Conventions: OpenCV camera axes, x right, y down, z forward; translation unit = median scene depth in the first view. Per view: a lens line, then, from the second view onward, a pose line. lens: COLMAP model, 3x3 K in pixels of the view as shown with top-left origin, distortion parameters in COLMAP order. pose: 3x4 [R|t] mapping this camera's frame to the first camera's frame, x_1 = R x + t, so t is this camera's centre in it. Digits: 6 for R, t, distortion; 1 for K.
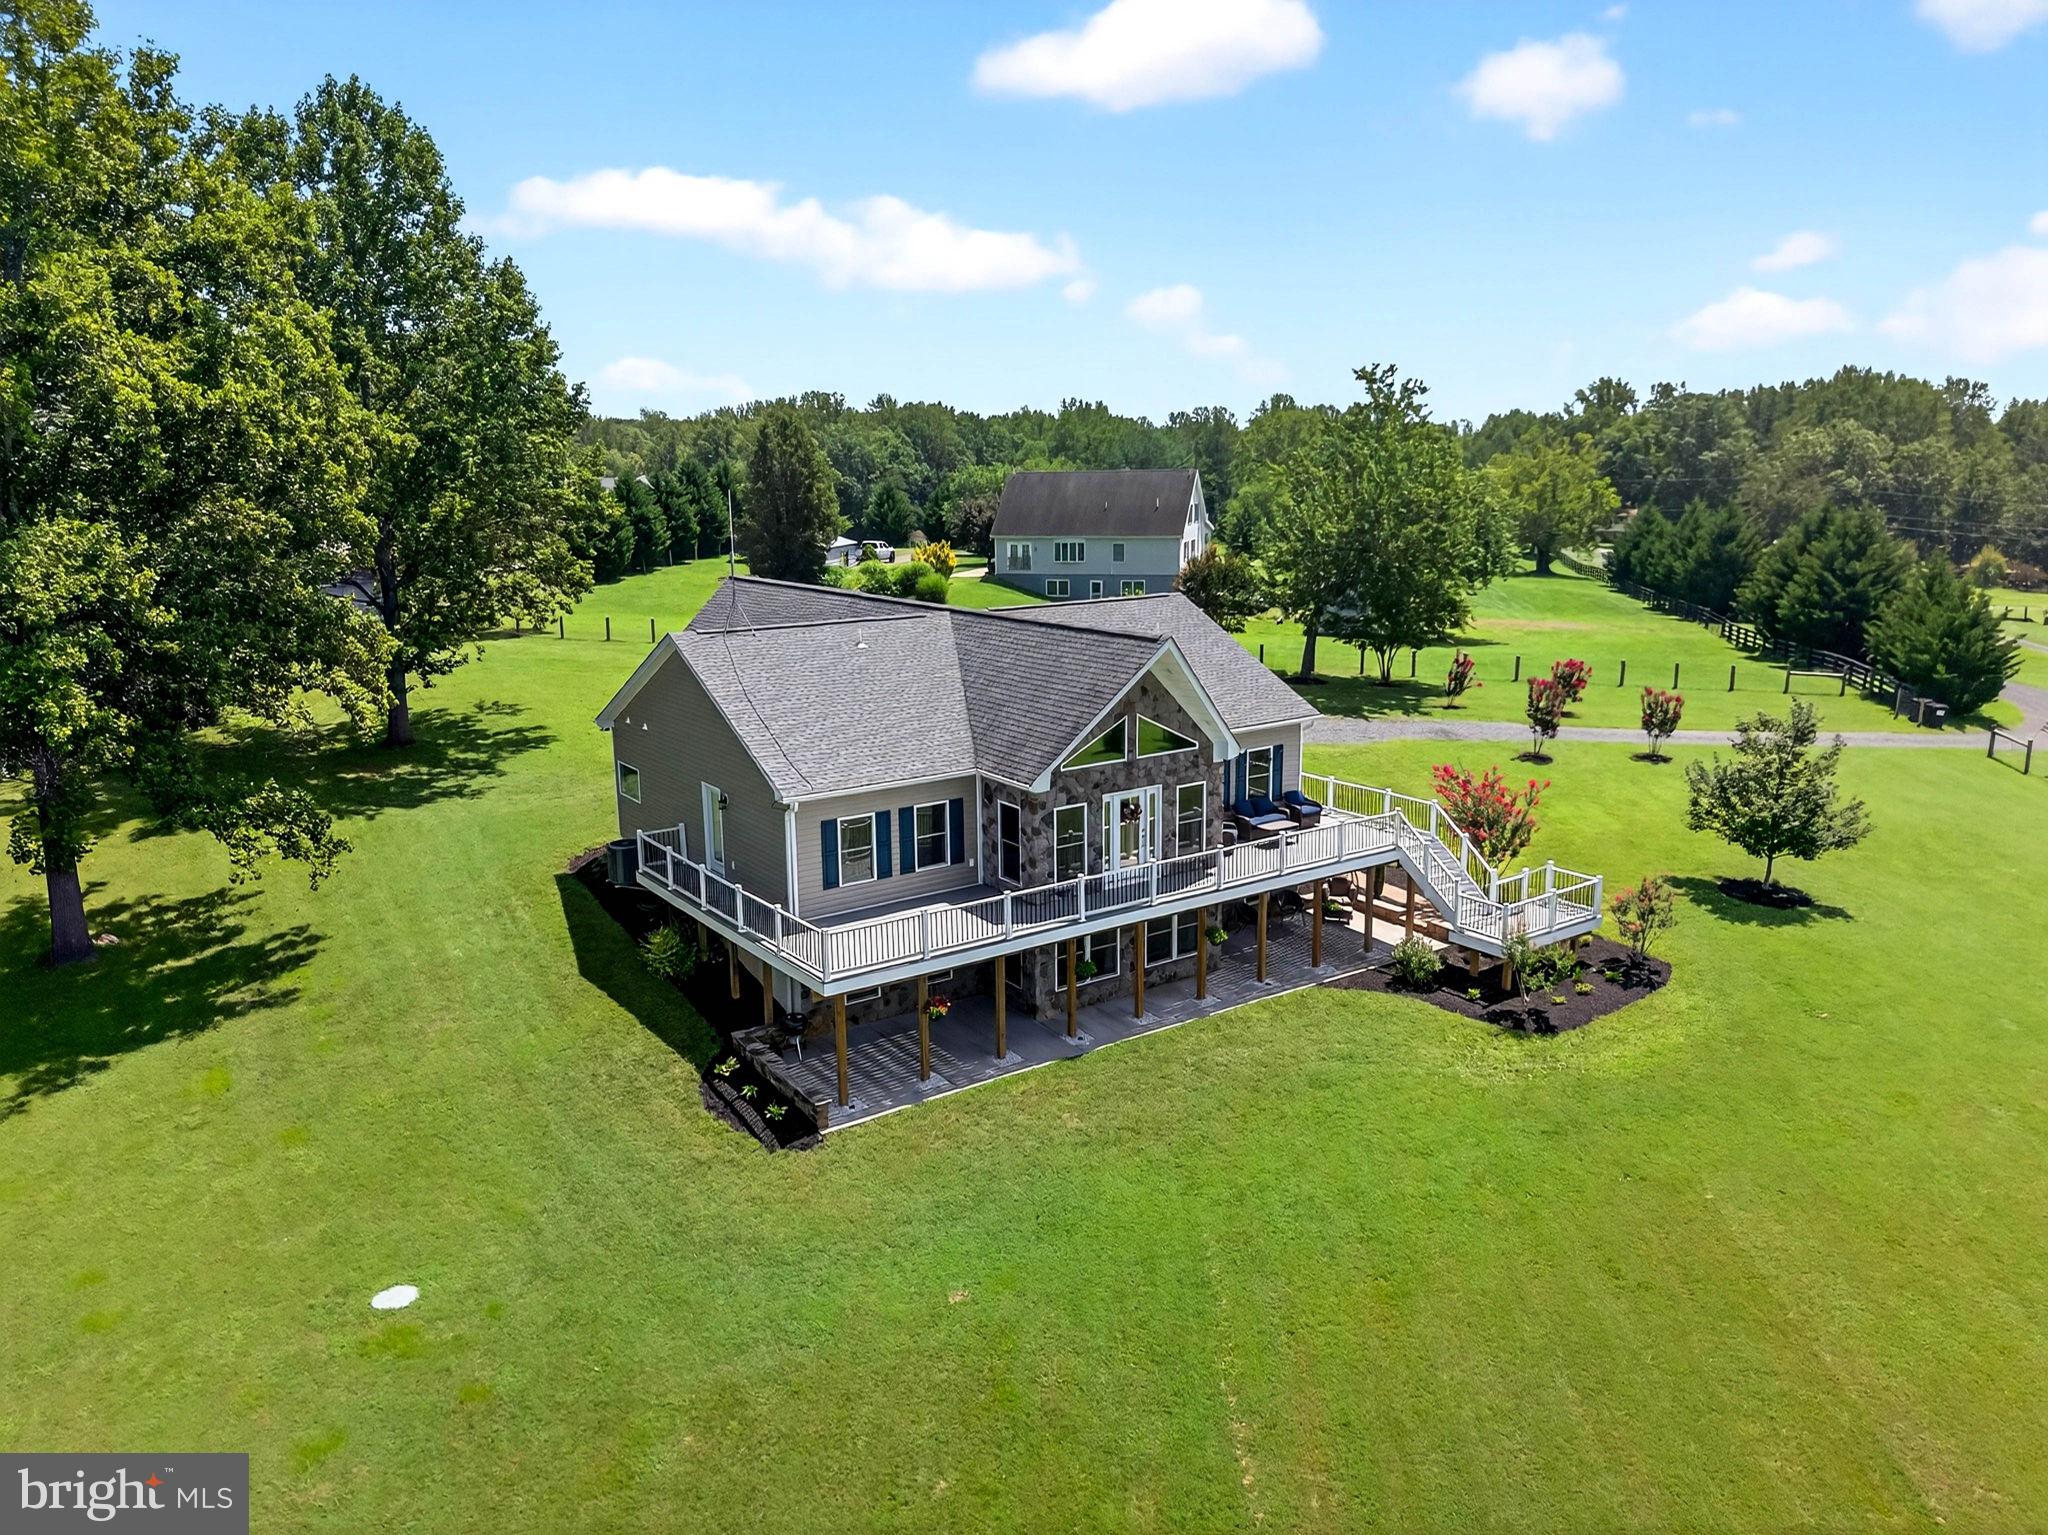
lens RADIAL K [[1437.2, 0, 1021.0], [0, 1437.2, 653.2], [0, 0, 1]] dist [0.033845, -0.027779]
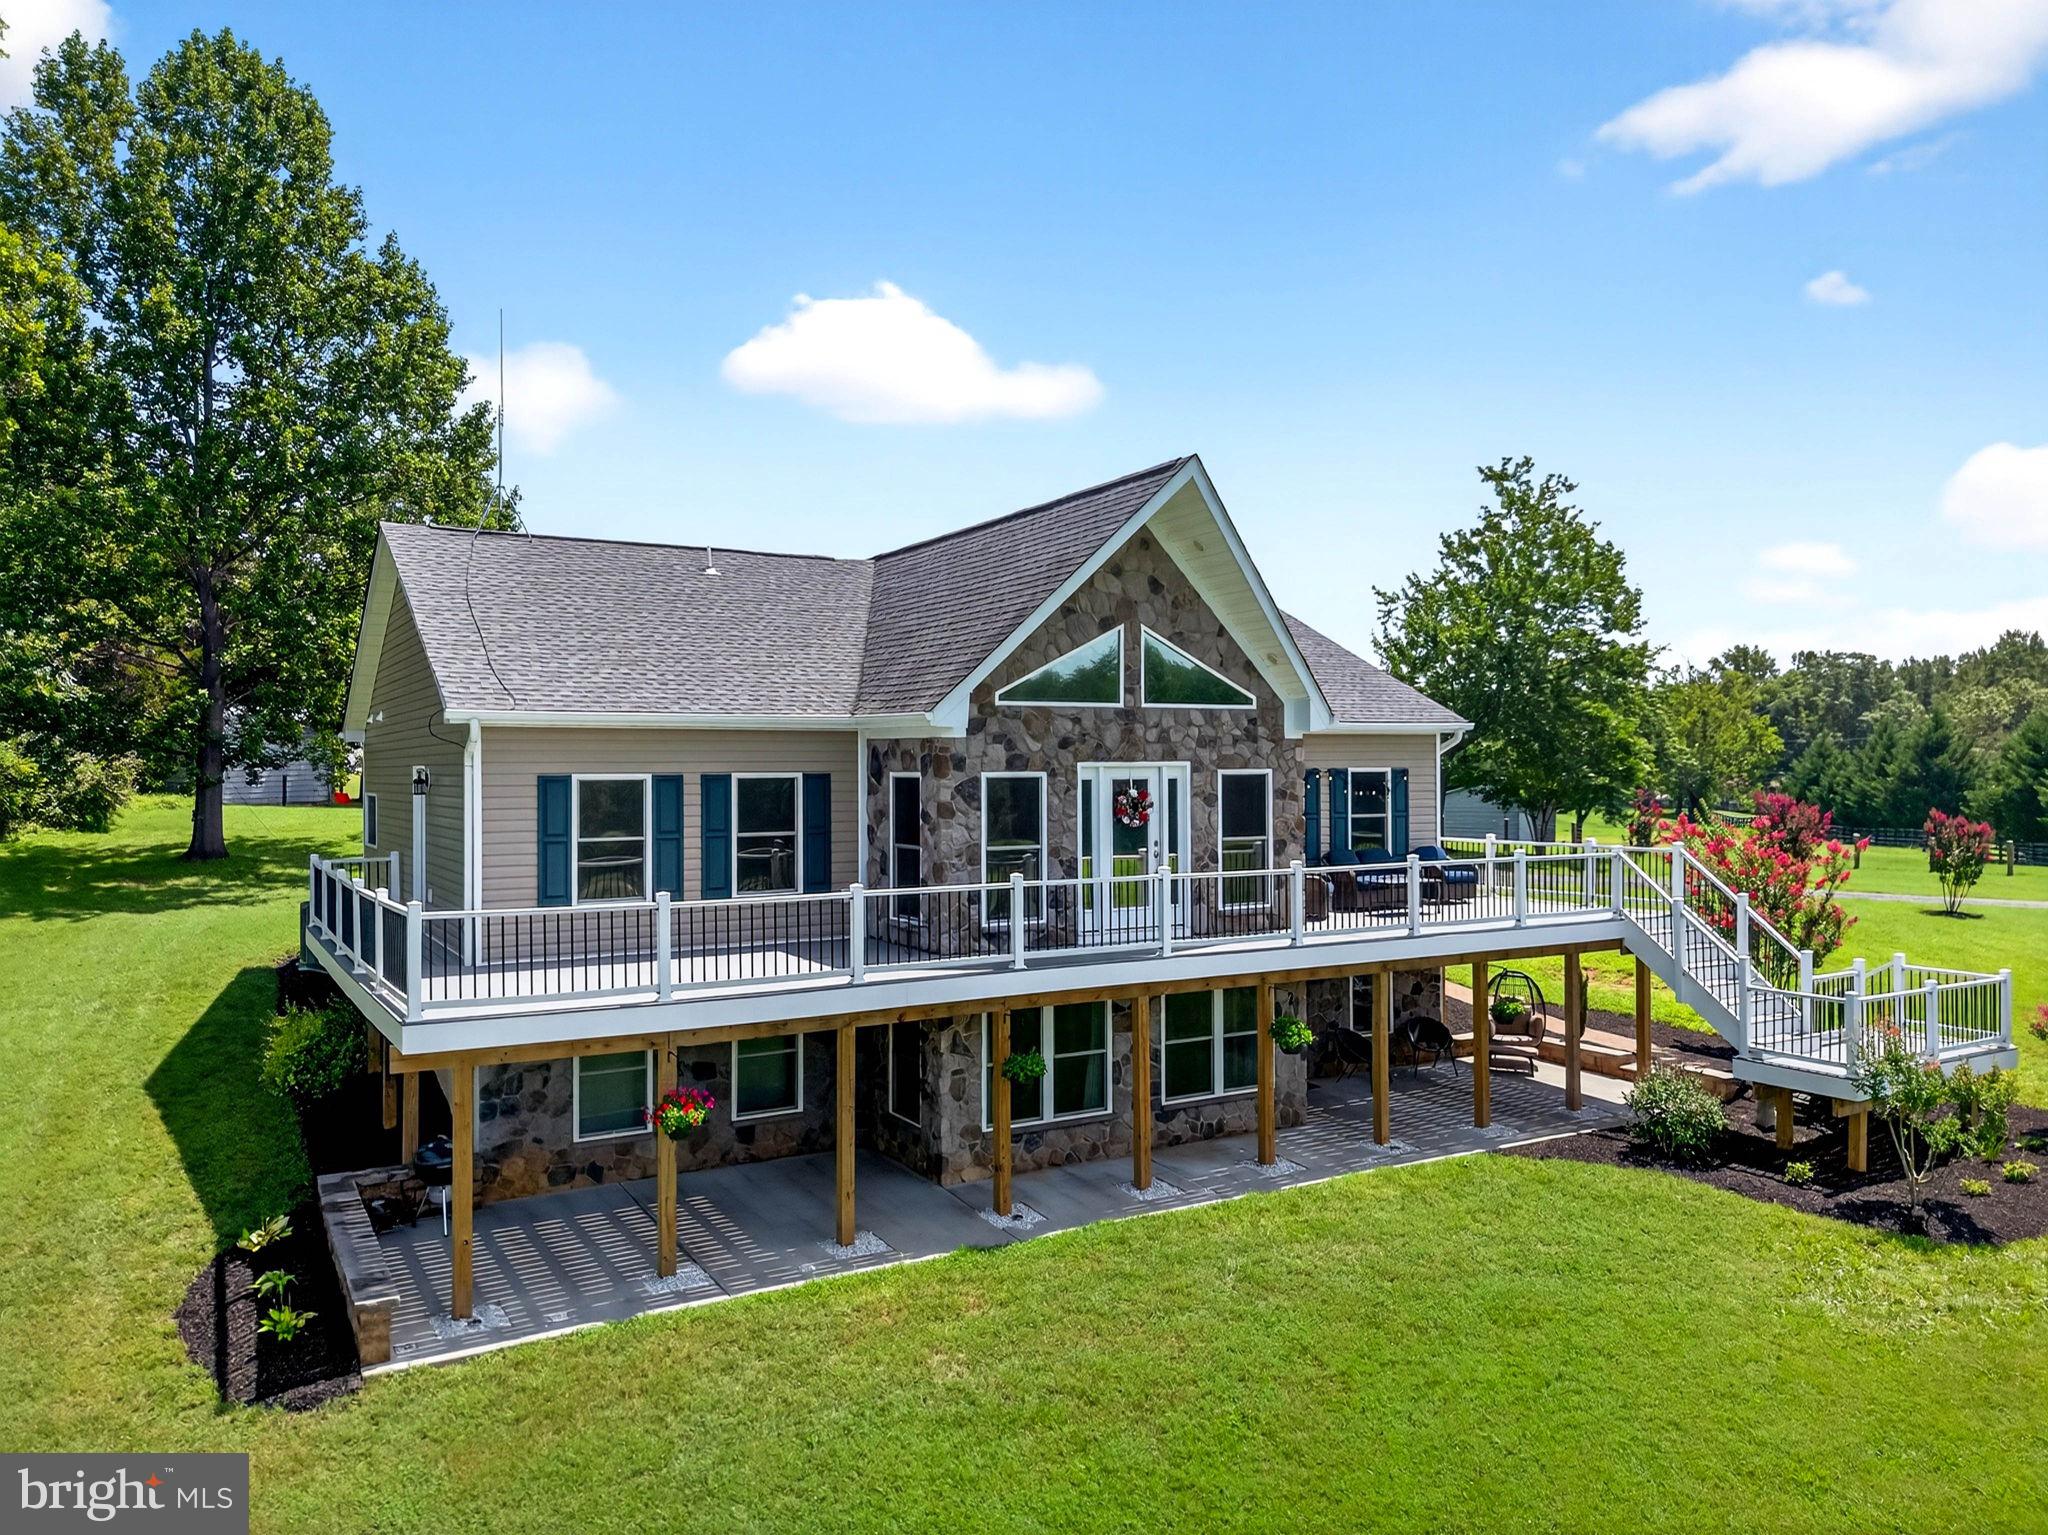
lens RADIAL K [[1437.2, 0, 1023.4], [0, 1437.2, 685.6], [0, 0, 1]] dist [0.033845, -0.027779]
pose [[0.997264, 0.003335, -0.073849, 0.075204], [-0.017056, 0.982411, -0.185950, 0.168396], [0.071930, 0.186701, 0.979780, 0.444933]]
